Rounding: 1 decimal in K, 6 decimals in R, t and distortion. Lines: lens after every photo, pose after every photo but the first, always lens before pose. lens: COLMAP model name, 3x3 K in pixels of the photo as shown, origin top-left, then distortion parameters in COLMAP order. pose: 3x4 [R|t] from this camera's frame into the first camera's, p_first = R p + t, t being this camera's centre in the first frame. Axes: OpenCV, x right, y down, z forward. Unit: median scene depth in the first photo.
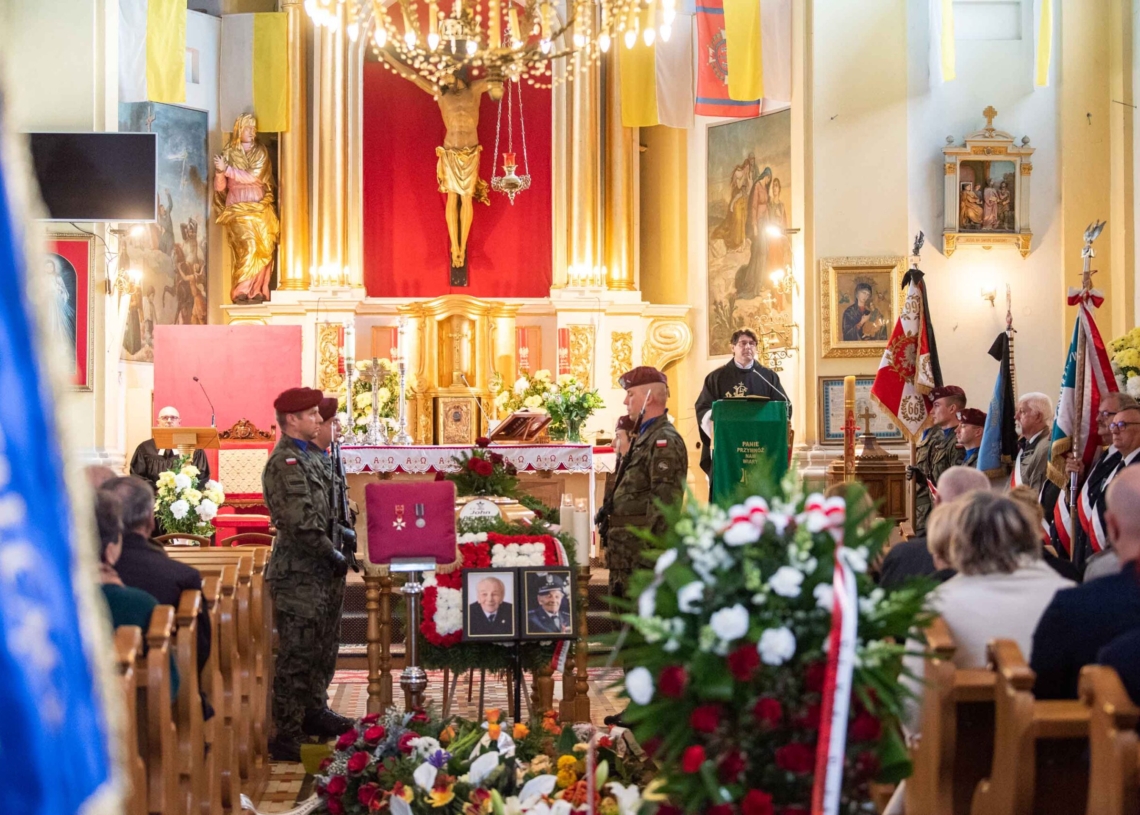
lens RADIAL K [[2472.2, 0, 551.9], [0, 2472.2, 406.3], [0, 0, 1]] dist [0.050213, -0.195746]
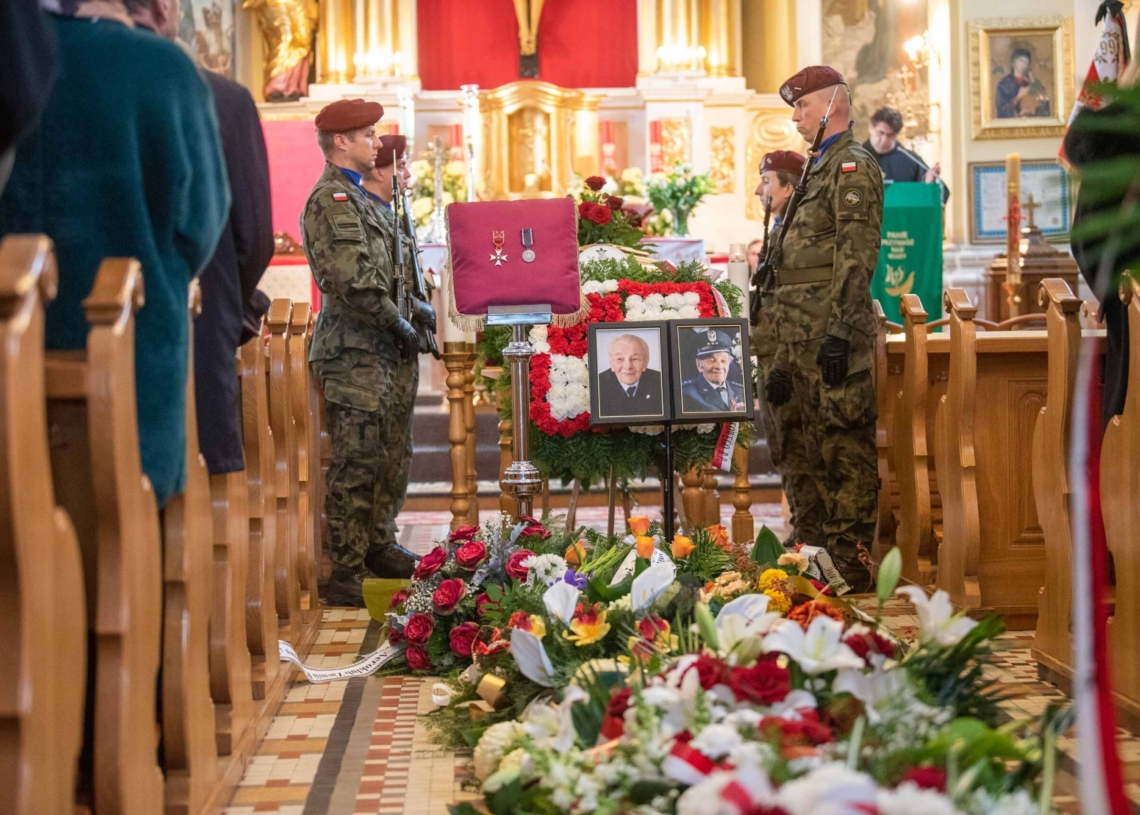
lens RADIAL K [[2472.2, 0, 551.9], [0, 2472.2, 406.3], [0, 0, 1]] dist [0.050213, -0.195746]
pose [[0.999727, -0.015416, -0.017563, -0.020765], [0.016150, 0.998968, 0.042441, 0.035681], [0.016891, -0.042713, 0.998945, 0.178339]]
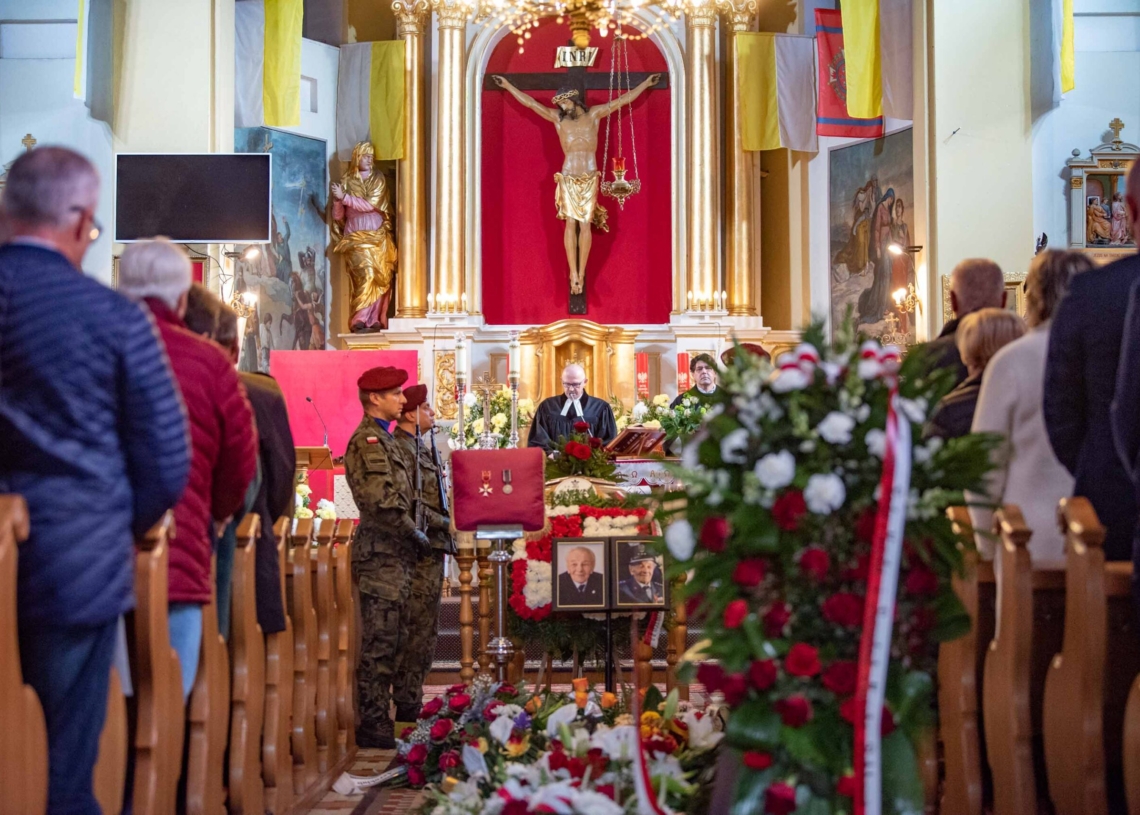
lens RADIAL K [[2472.2, 0, 551.9], [0, 2472.2, 406.3], [0, 0, 1]] dist [0.050213, -0.195746]
pose [[0.998242, -0.003840, -0.059141, 0.012974], [0.001760, 0.999380, -0.035176, 0.028989], [0.059240, 0.035010, 0.997630, 0.017827]]
